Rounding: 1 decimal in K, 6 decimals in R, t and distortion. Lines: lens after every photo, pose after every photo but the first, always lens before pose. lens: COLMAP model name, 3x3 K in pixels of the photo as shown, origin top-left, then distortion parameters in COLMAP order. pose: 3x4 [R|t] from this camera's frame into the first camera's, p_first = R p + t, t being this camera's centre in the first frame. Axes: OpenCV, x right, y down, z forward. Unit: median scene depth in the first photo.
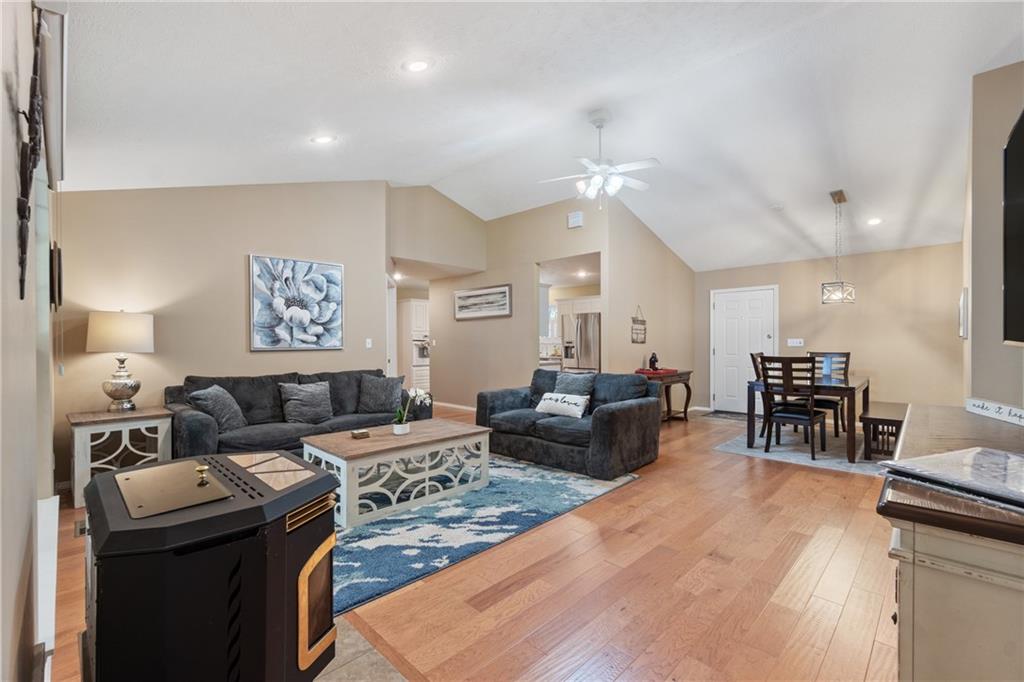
lens RADIAL K [[444.2, 0, 507.7], [0, 444.2, 343.2], [0, 0, 1]] dist [-0.001668, -0.000397]
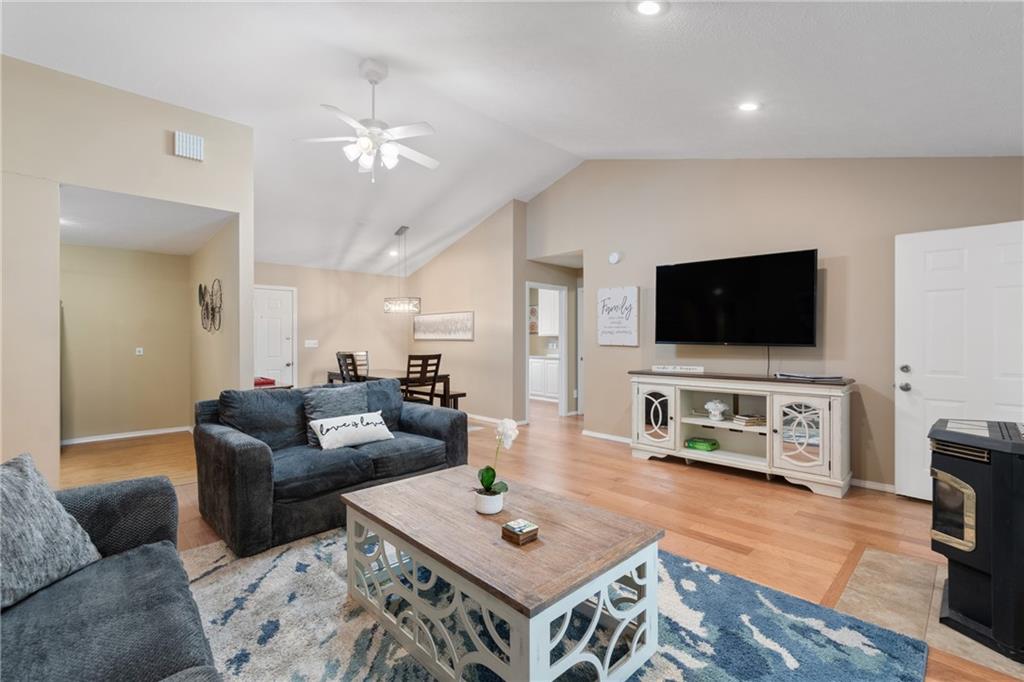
lens RADIAL K [[444.2, 0, 507.7], [0, 444.2, 343.2], [0, 0, 1]] dist [-0.001668, -0.000397]
pose [[0.034073, -0.003725, 0.999412, -0.606475], [0.005757, 0.999977, 0.003531, -0.005337], [-0.999403, 0.005634, 0.034094, 0.730566]]
